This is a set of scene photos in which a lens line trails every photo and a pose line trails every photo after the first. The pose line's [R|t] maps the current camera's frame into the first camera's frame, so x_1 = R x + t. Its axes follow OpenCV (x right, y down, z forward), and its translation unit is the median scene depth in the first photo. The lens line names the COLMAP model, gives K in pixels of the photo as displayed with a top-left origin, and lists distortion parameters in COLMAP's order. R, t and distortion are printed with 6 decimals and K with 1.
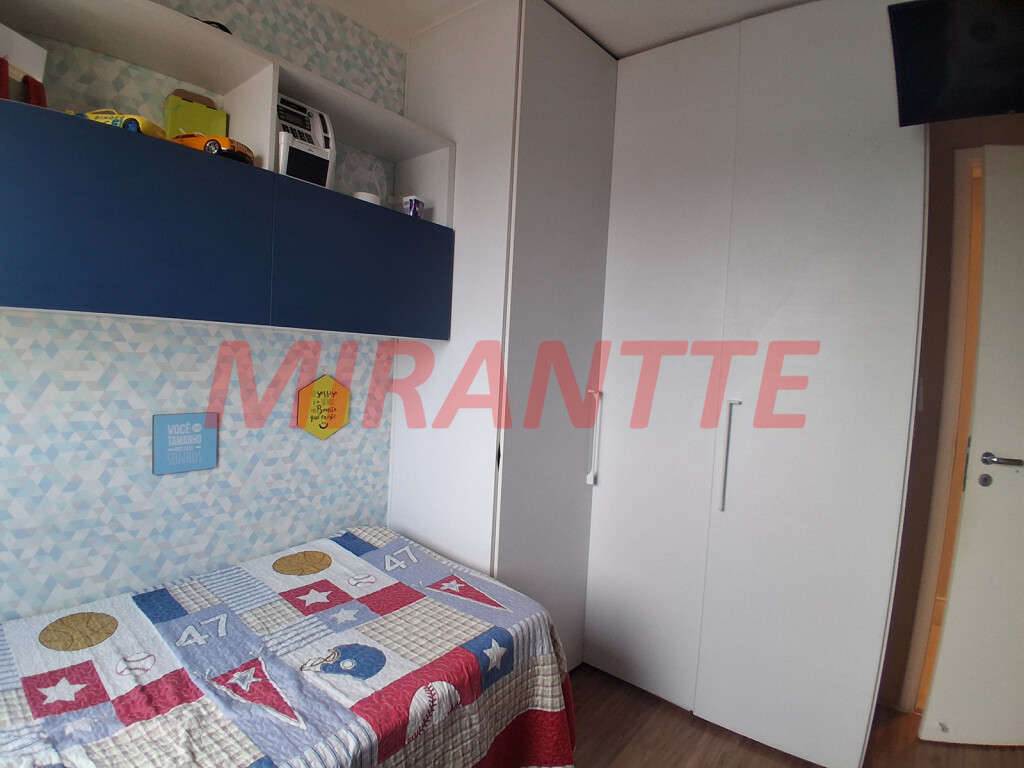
lens RADIAL K [[509.2, 0, 501.7], [0, 509.2, 381.9], [0, 0, 1]] dist [-0.000829, -0.041973]
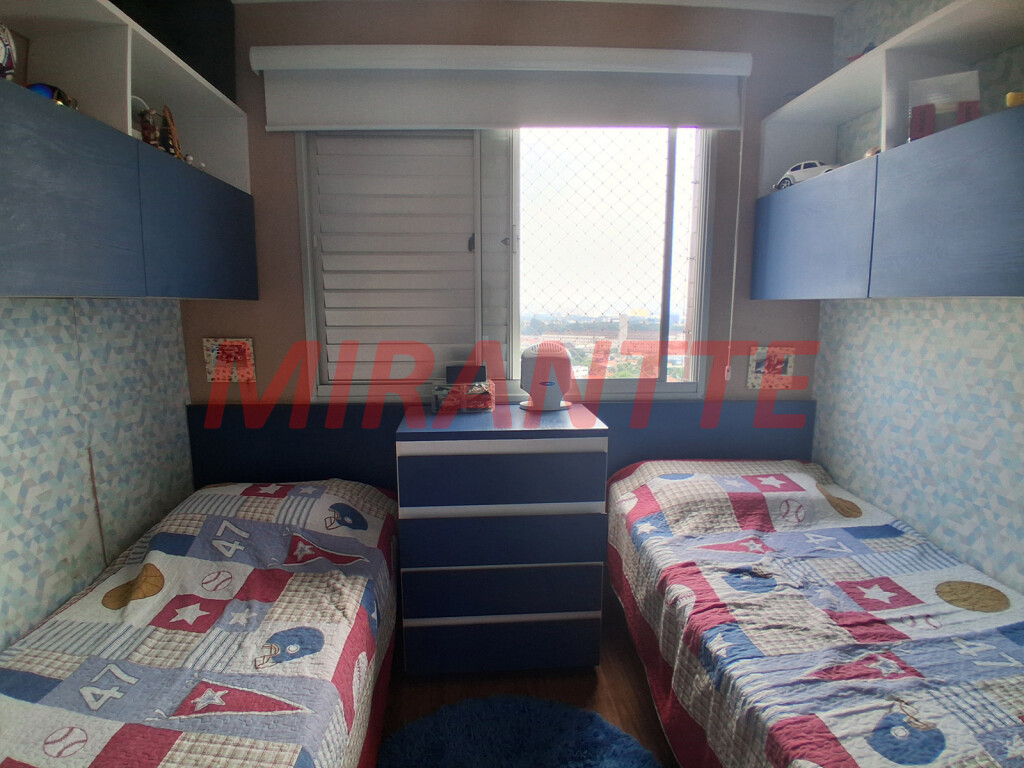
lens RADIAL K [[513.3, 0, 499.4], [0, 513.3, 384.9], [0, 0, 1]] dist [-0.004218, -0.043643]
pose [[-0.747581, 0.039903, -0.662971, 0.498539], [-0.079394, 0.985667, 0.148853, -0.016801], [0.659408, 0.163915, -0.733698, 0.853921]]
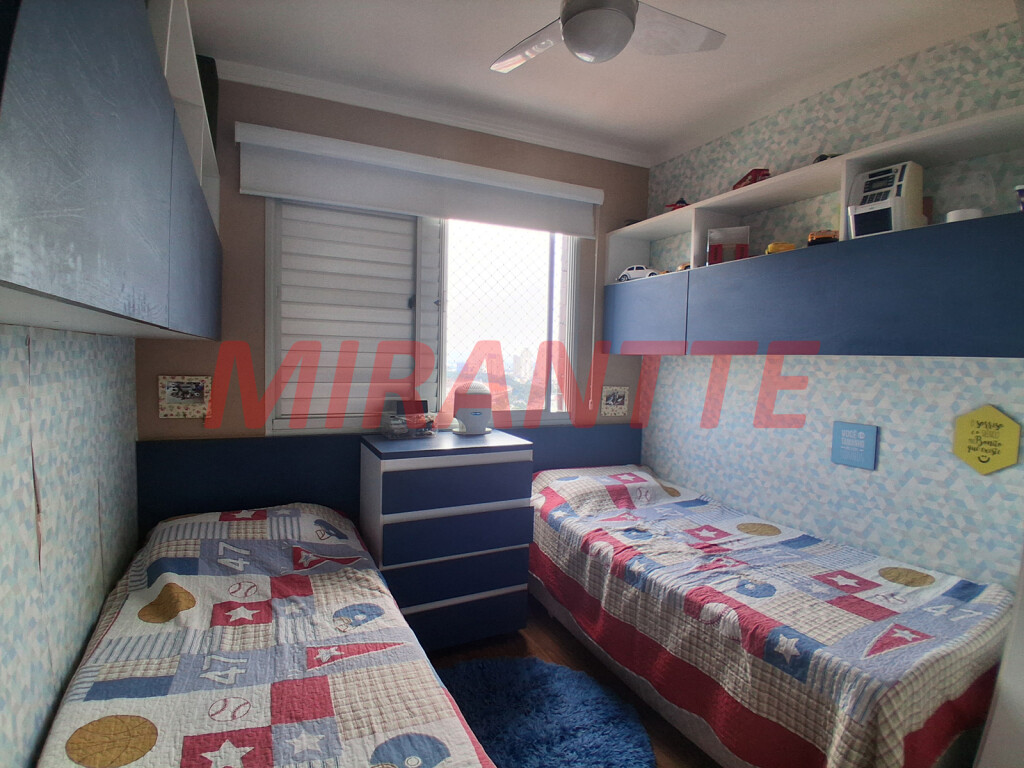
lens RADIAL K [[509.2, 0, 501.7], [0, 509.2, 381.9], [0, 0, 1]] dist [-0.000829, -0.041973]
pose [[-0.431713, -0.027898, -0.901579, 1.064214], [-0.101140, 0.994716, 0.017651, 0.025142], [0.896323, 0.098806, -0.432253, 0.761832]]
